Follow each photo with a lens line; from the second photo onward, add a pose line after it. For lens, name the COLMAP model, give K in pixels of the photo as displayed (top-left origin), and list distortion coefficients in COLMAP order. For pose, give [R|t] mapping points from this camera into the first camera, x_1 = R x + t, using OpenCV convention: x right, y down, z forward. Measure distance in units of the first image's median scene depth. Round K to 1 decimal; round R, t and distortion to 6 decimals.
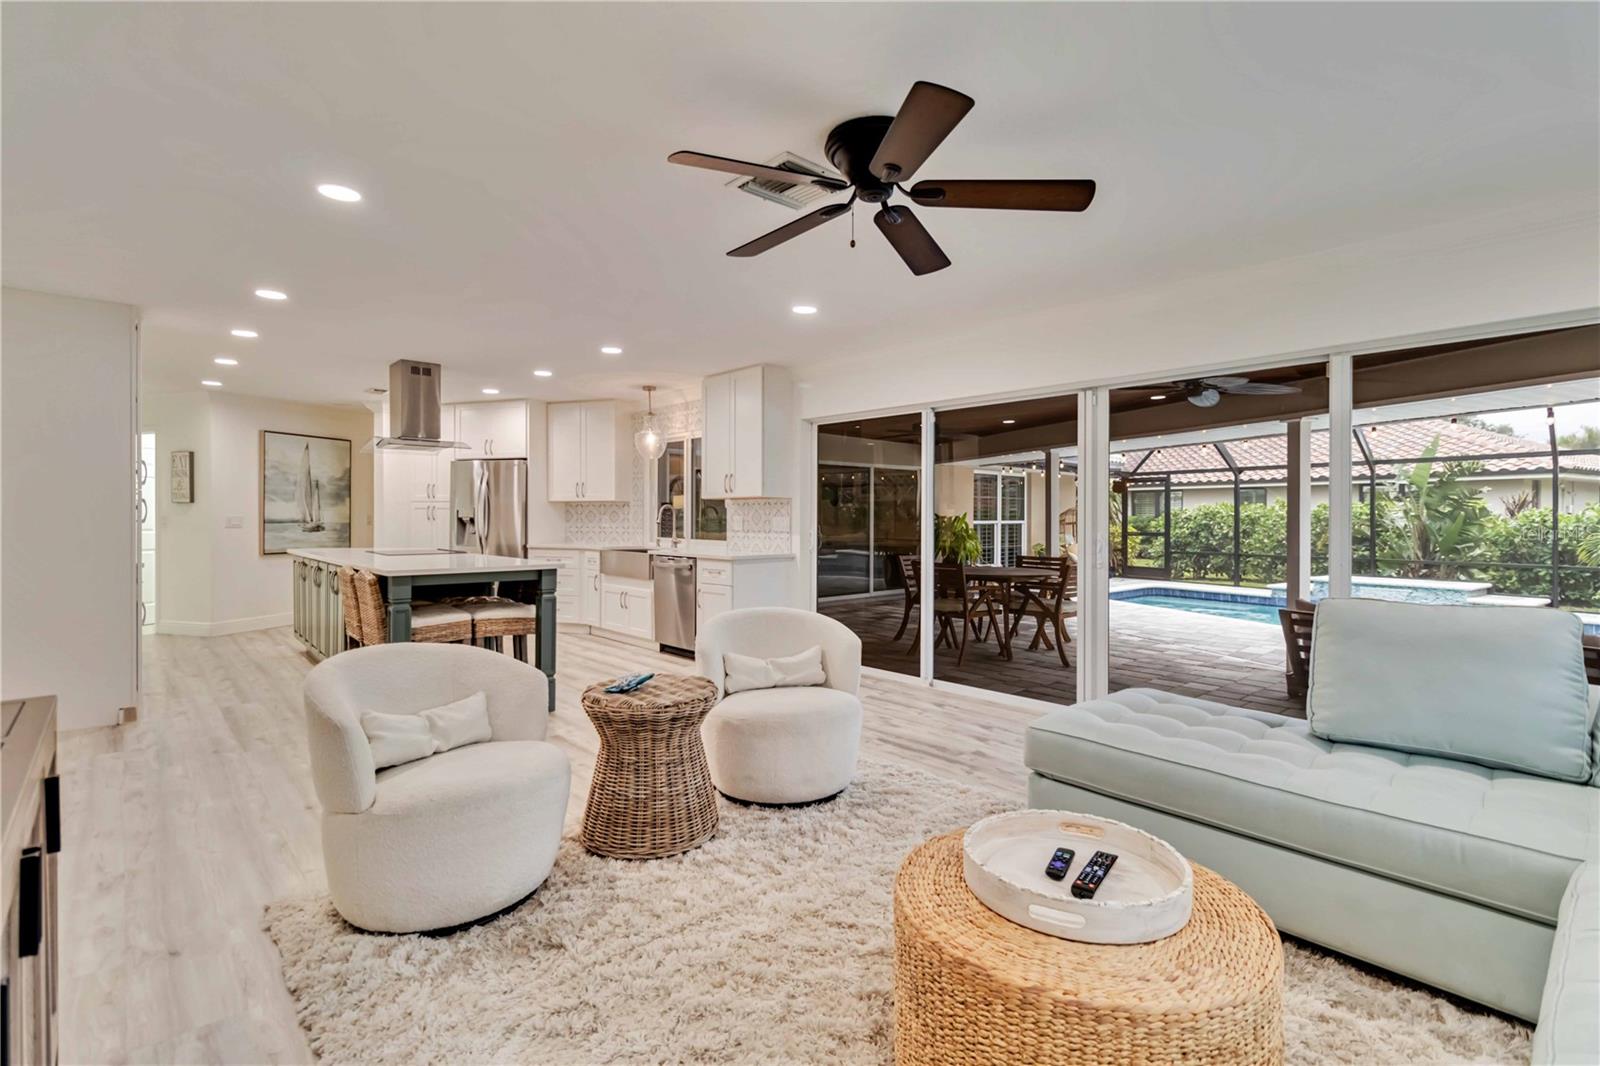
lens RADIAL K [[736.9, 0, 802.0], [0, 736.9, 526.3], [0, 0, 1]] dist [-0.000568, -0.001562]
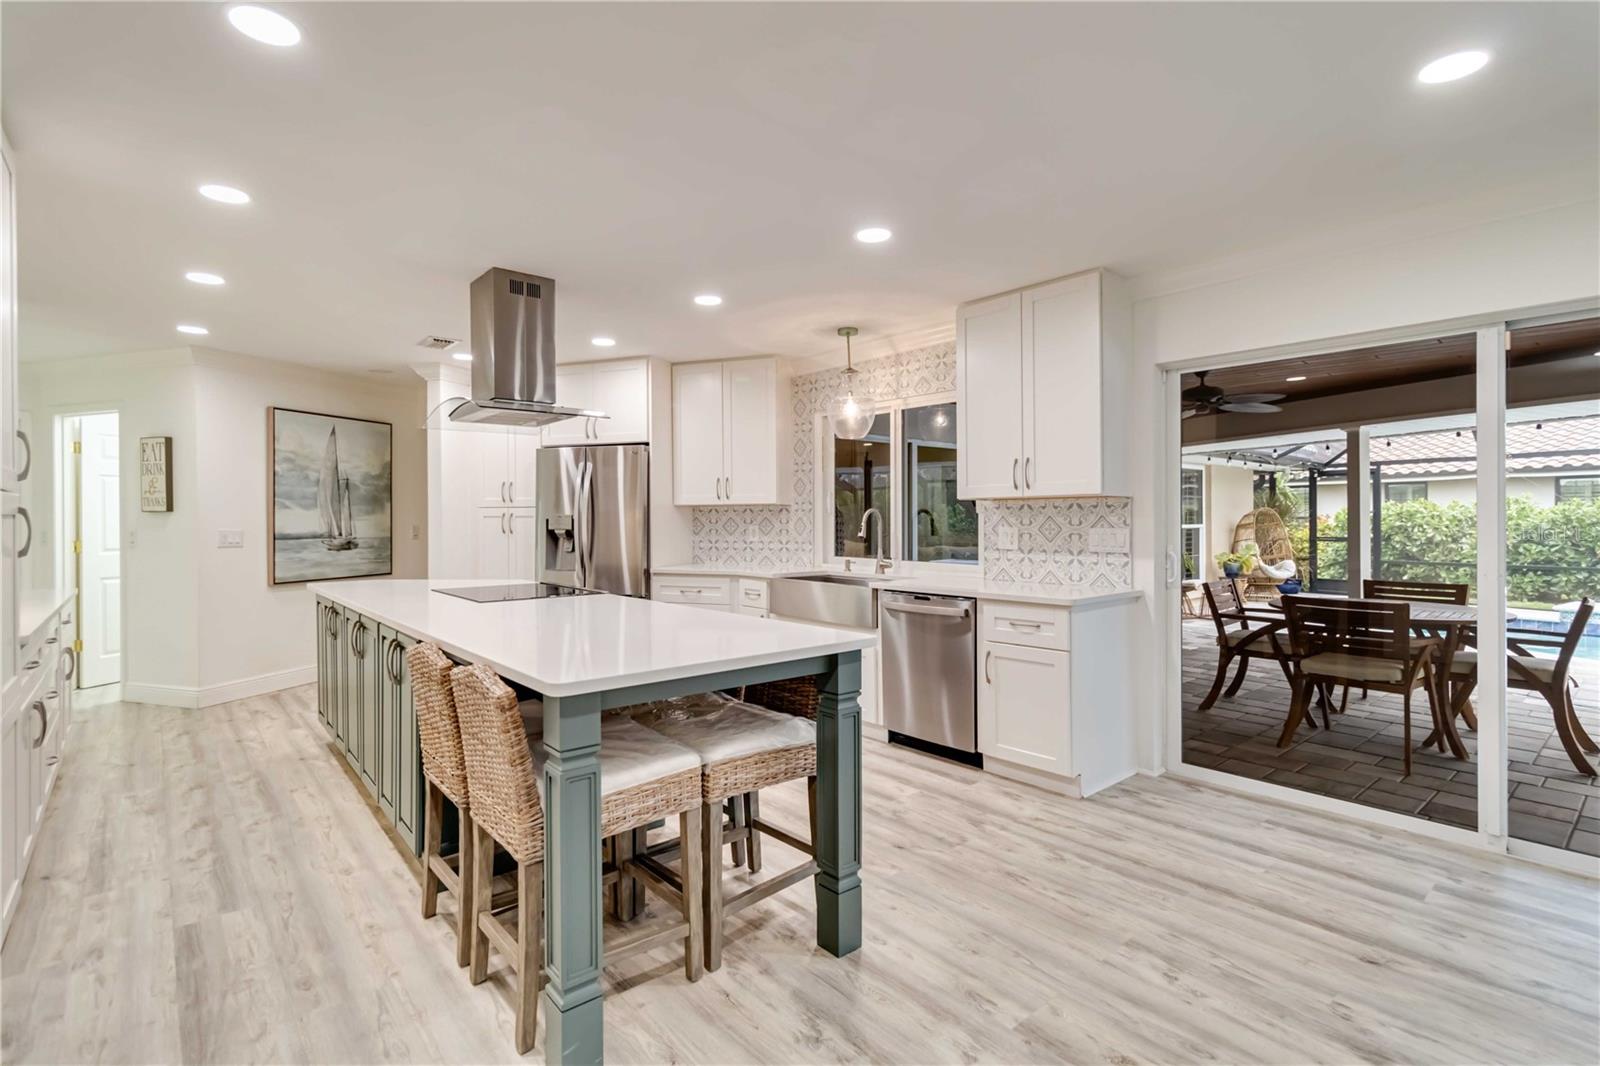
lens RADIAL K [[736.9, 0, 791.0], [0, 736.9, 527.3], [0, 0, 1]] dist [-0.000568, -0.001562]
pose [[0.999555, -0.006985, -0.029003, -0.228488], [0.006955, 0.999975, -0.001132, -0.012394], [0.029010, 0.000930, 0.999579, 0.327899]]
